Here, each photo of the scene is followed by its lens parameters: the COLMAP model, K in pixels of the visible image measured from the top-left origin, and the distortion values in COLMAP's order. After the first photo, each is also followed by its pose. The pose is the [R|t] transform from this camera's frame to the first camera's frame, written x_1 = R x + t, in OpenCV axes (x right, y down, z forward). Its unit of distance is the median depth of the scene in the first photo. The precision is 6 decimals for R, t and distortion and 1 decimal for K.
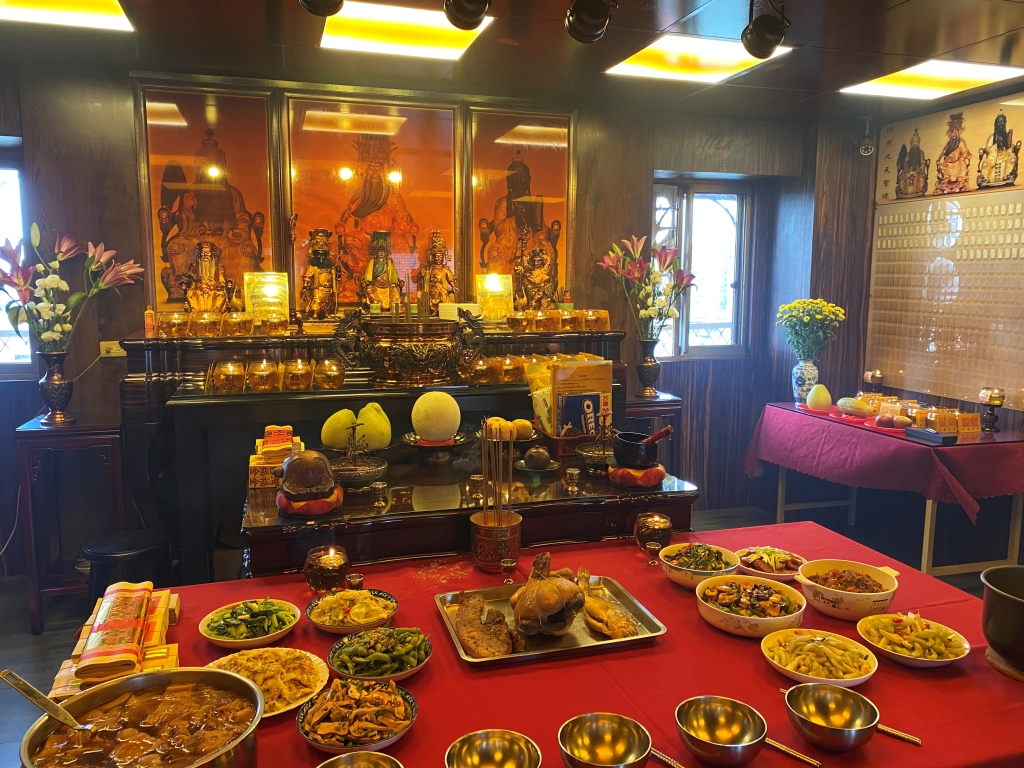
lens RADIAL K [[783.0, 0, 513.7], [0, 783.0, 378.6], [0, 0, 1]] dist [0.039200, -0.037221]
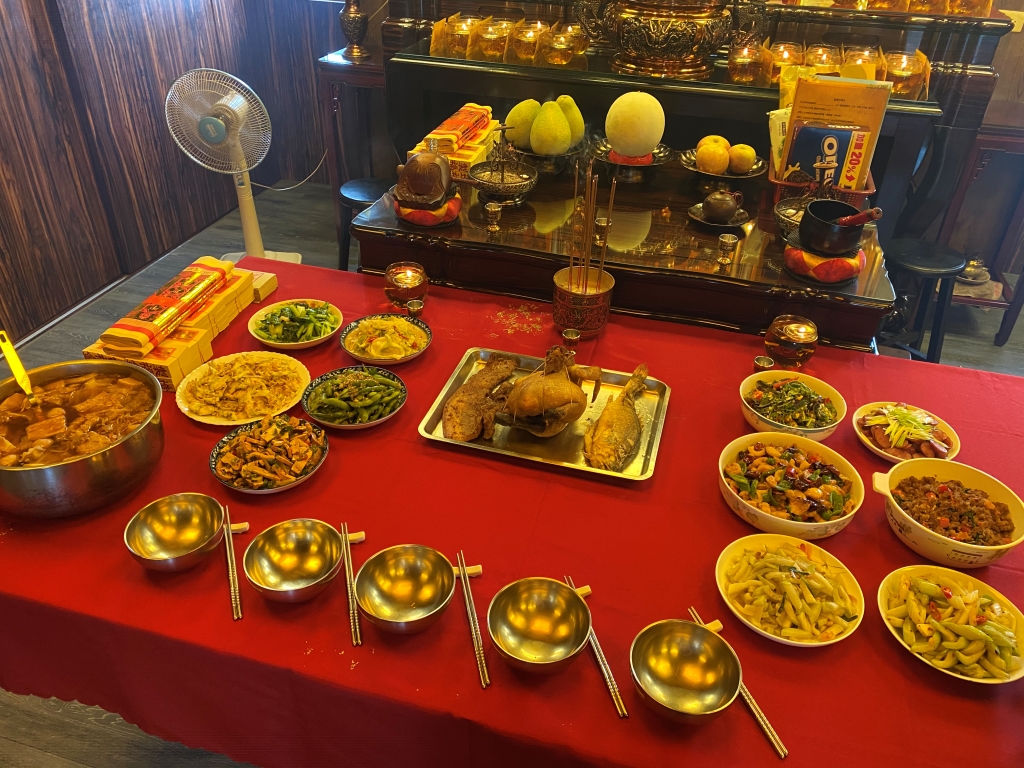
lens RADIAL K [[783.0, 0, 510.4], [0, 783.0, 382.7], [0, 0, 1]] dist [0.039200, -0.037221]
pose [[0.838535, 0.319836, -0.441093, 0.177892], [-0.092804, 0.881585, 0.462813, -0.060776], [0.536886, -0.347150, 0.768922, 0.141104]]
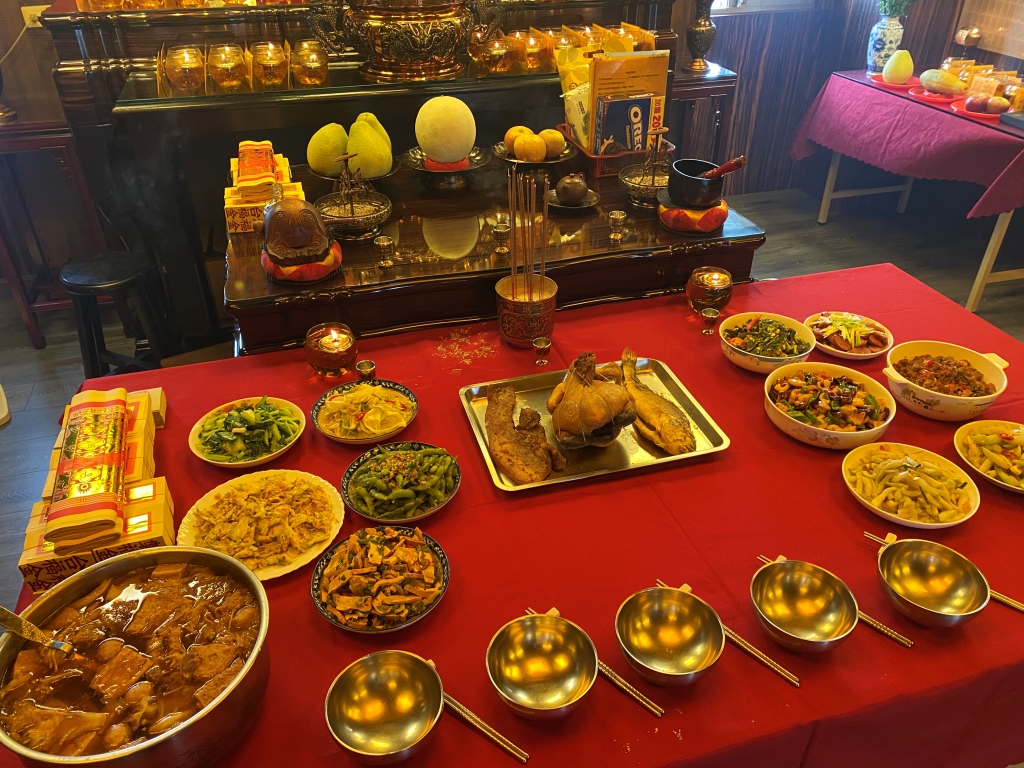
lens RADIAL K [[783.0, 0, 516.1], [0, 783.0, 385.1], [0, 0, 1]] dist [0.039200, -0.037221]
pose [[0.999957, -0.000911, -0.009176, -0.014280], [0.004853, 0.898107, 0.439749, -0.051820], [0.007840, -0.439775, 0.898074, 0.110953]]
